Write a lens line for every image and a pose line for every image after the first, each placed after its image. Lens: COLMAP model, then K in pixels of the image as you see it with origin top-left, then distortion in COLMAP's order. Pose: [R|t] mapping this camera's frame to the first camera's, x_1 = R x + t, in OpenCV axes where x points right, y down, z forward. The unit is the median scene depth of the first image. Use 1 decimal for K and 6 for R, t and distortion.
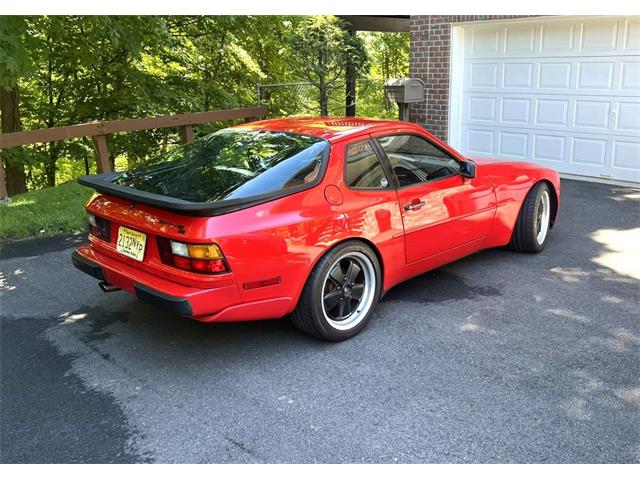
lens RADIAL K [[620.2, 0, 320.0], [0, 620.2, 240.0], [0, 0, 1]] dist [0.004422, -0.006046]
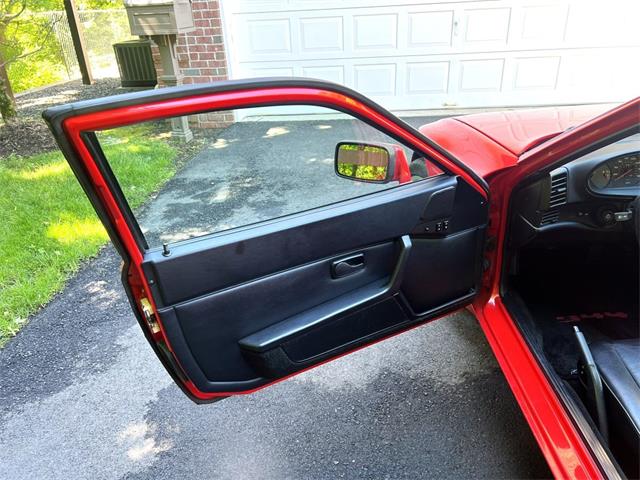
lens RADIAL K [[484.3, 0, 311.3], [0, 484.3, 247.1], [0, 0, 1]] dist [0.079808, -0.103741]
pose [[0.712257, -0.334663, 0.617001, -0.137519], [0.222467, 0.941334, 0.253770, -0.118084], [-0.665731, -0.043487, 0.744923, 0.546966]]
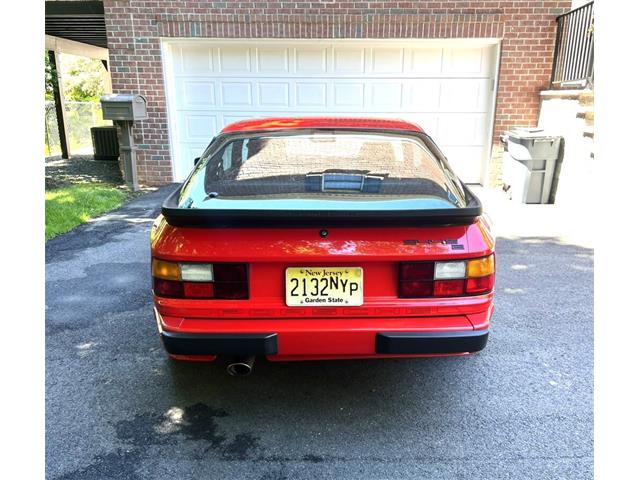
lens RADIAL K [[547.2, 0, 330.5], [0, 547.2, 269.7], [0, 0, 1]] dist [0.083574, -0.117288]
pose [[0.688469, -0.192641, 0.699214, -0.285268], [0.178292, 0.979449, 0.094297, -0.027581], [-0.703010, 0.059743, 0.708666, 0.217517]]
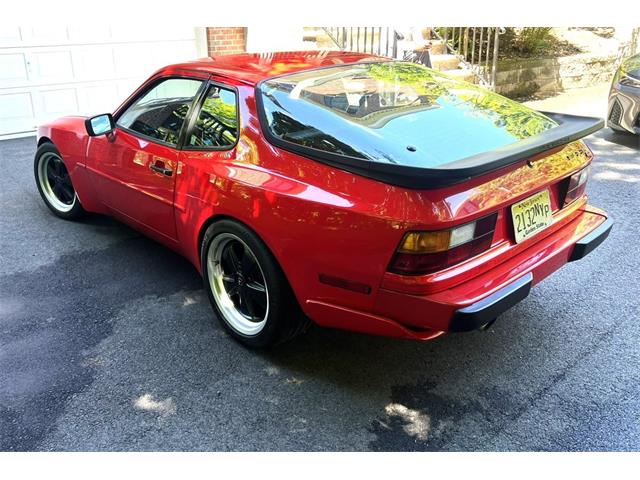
lens RADIAL K [[543.1, 0, 296.5], [0, 543.1, 206.5], [0, 0, 1]] dist [0.008231, 0.004090]
pose [[0.045852, -0.307621, 0.950404, -0.355616], [0.290314, 0.914444, 0.281976, -0.101472], [-0.955832, 0.262986, 0.131236, 0.459728]]
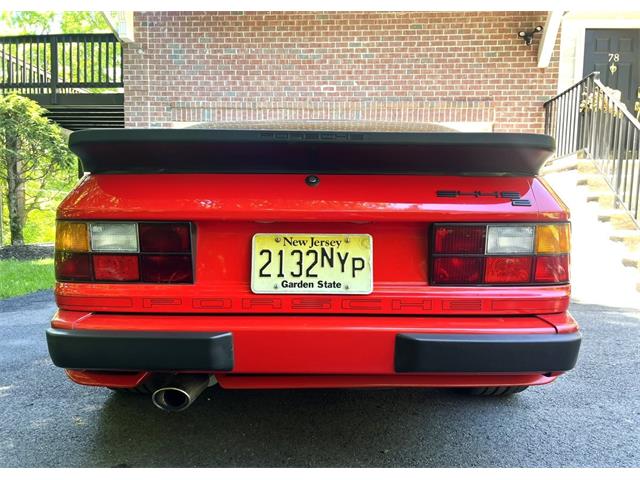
lens RADIAL K [[491.5, 0, 320.7], [0, 491.5, 257.9], [0, 0, 1]] dist [0.031541, -0.008299]
pose [[0.704399, -0.031372, 0.709111, -0.215905], [0.166095, 0.978571, -0.121698, 0.017871], [-0.690098, 0.203504, 0.694515, 0.293040]]
